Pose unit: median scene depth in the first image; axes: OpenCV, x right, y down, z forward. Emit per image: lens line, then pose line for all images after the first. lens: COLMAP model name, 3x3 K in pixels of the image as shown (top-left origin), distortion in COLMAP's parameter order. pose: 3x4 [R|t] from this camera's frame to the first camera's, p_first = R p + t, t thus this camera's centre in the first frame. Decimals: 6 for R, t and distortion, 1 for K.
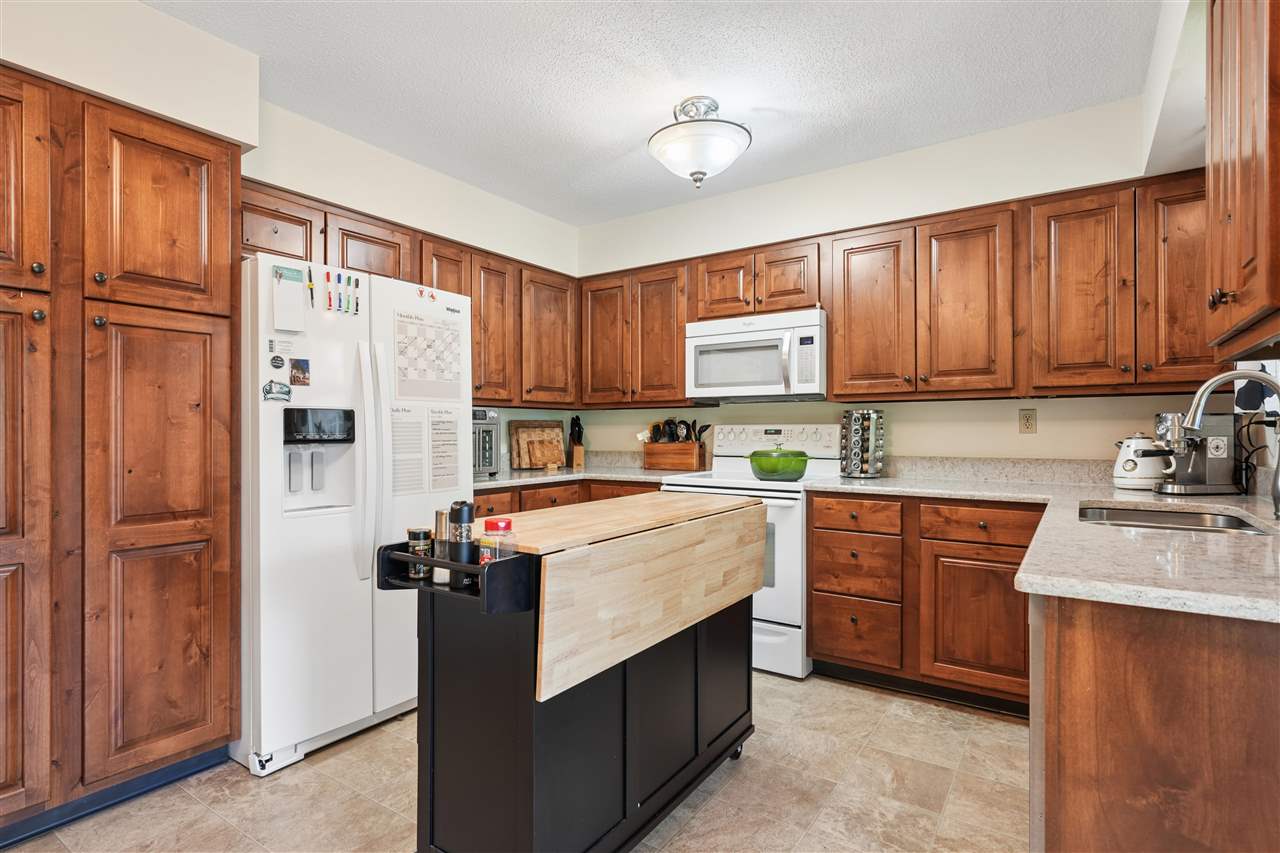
lens RADIAL K [[633.4, 0, 632.9], [0, 633.4, 430.6], [0, 0, 1]] dist [0.000847, 0.001382]
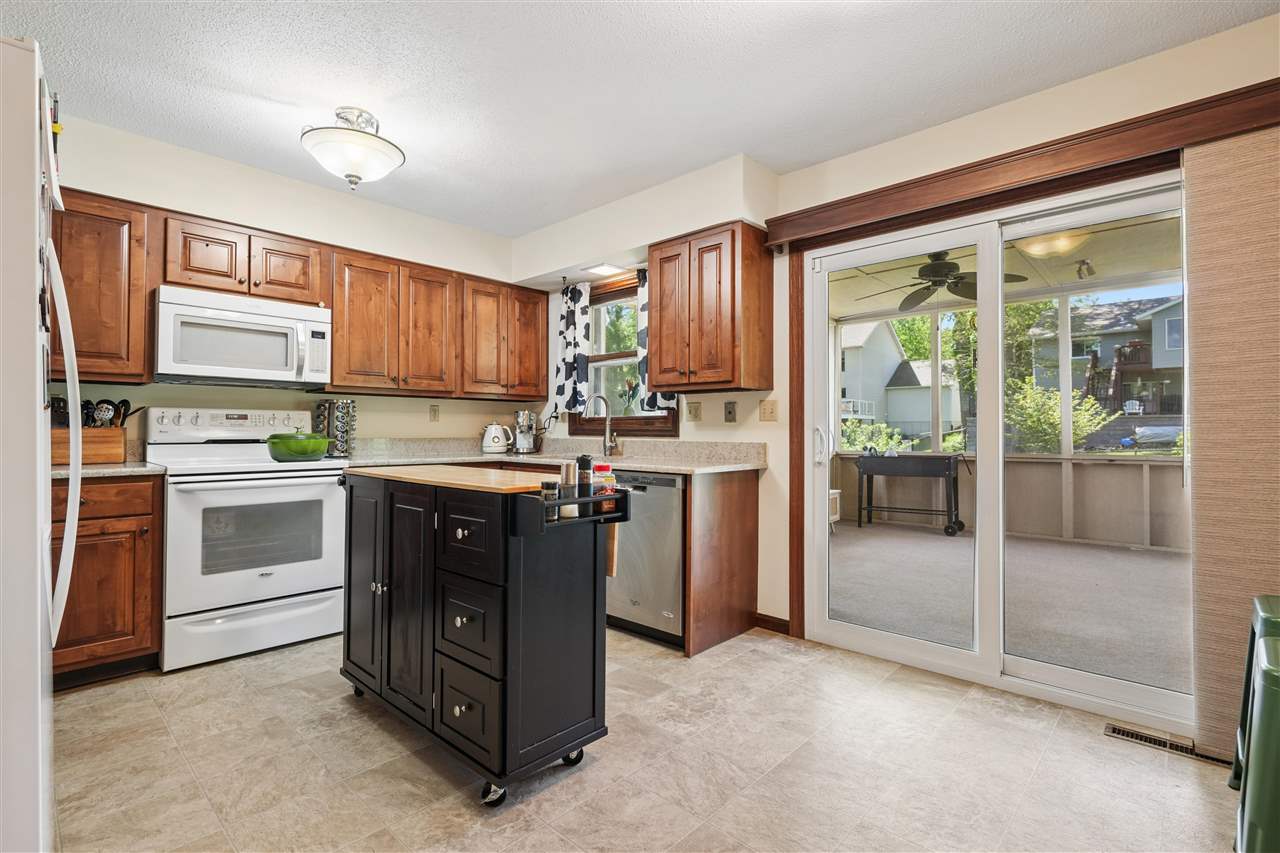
lens RADIAL K [[596.3, 0, 633.6], [0, 596.3, 423.4], [0, 0, 1]] dist [-0.008614, -0.000040]
pose [[0.148758, 0.016172, 0.988741, -0.813199], [-0.003063, 0.999869, -0.015893, 0.034370], [-0.988869, -0.000664, 0.148788, 0.359399]]
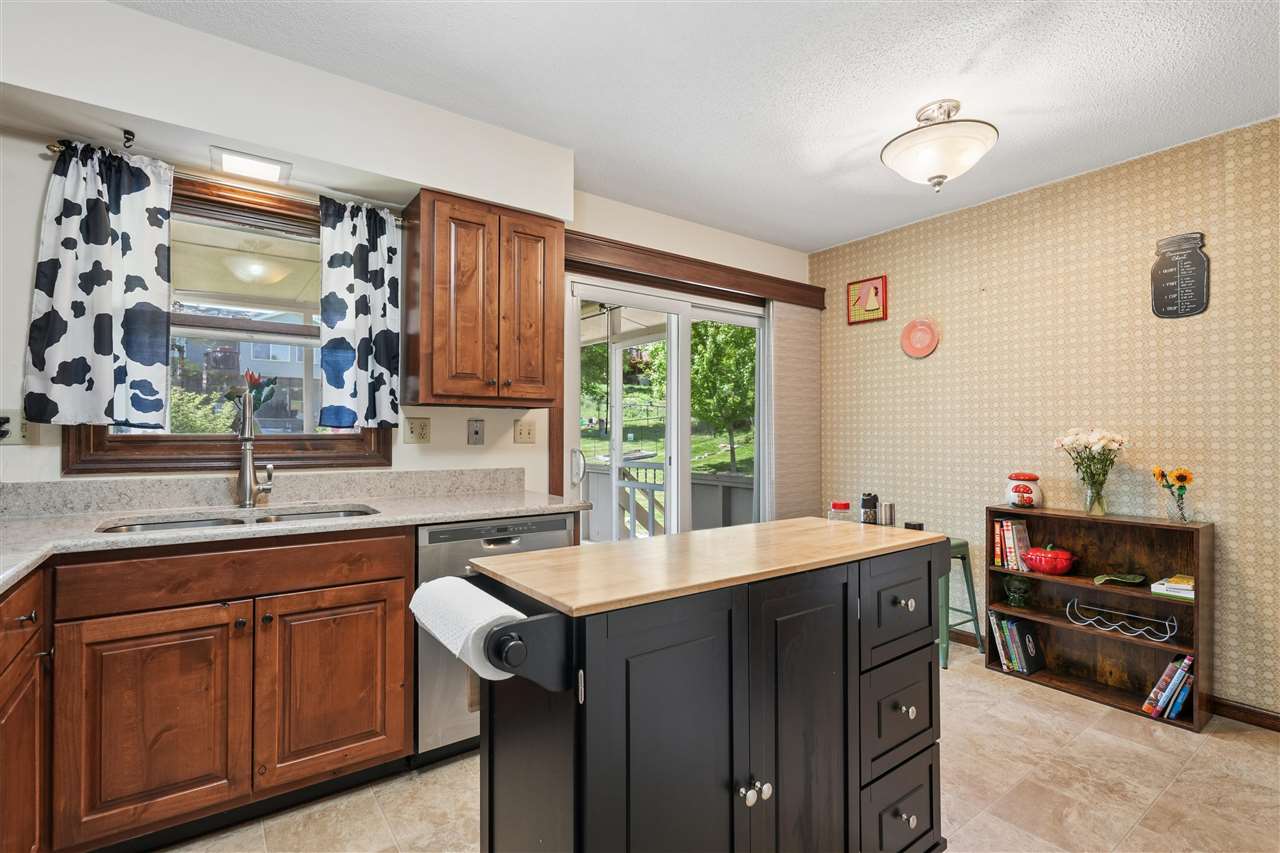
lens RADIAL K [[596.3, 0, 641.2], [0, 596.3, 430.2], [0, 0, 1]] dist [-0.008614, -0.000040]
pose [[-0.947102, -0.000141, 0.320932, -0.110031], [-0.002018, 0.999983, -0.005514, -0.010092], [-0.320925, -0.005870, -0.947086, 1.259074]]
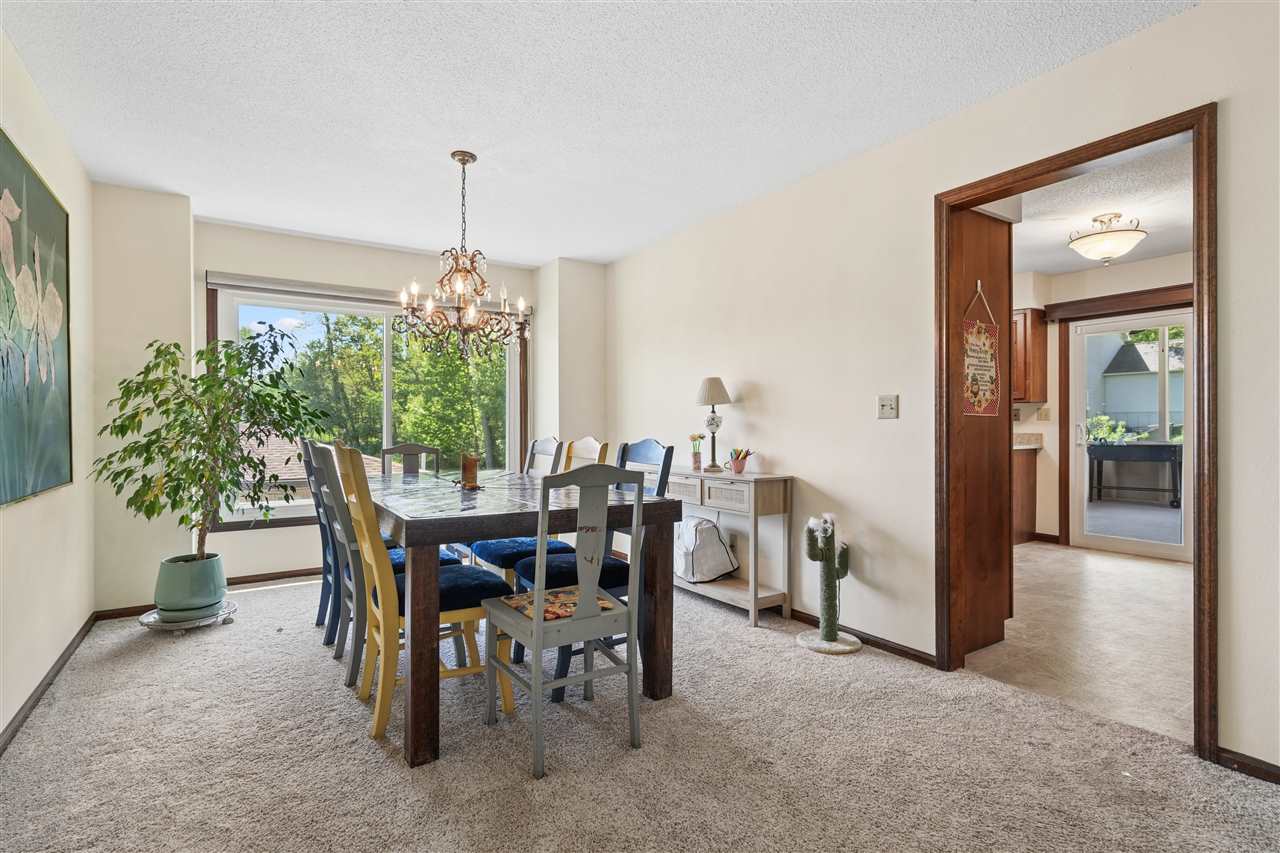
lens RADIAL K [[633.4, 0, 633.7], [0, 633.4, 434.7], [0, 0, 1]] dist [0.000847, 0.001382]
pose [[0.373695, -0.009688, 0.927501, -2.184465], [0.008903, 0.999937, 0.006858, 0.032232], [-0.927509, 0.005695, 0.373757, 0.777271]]
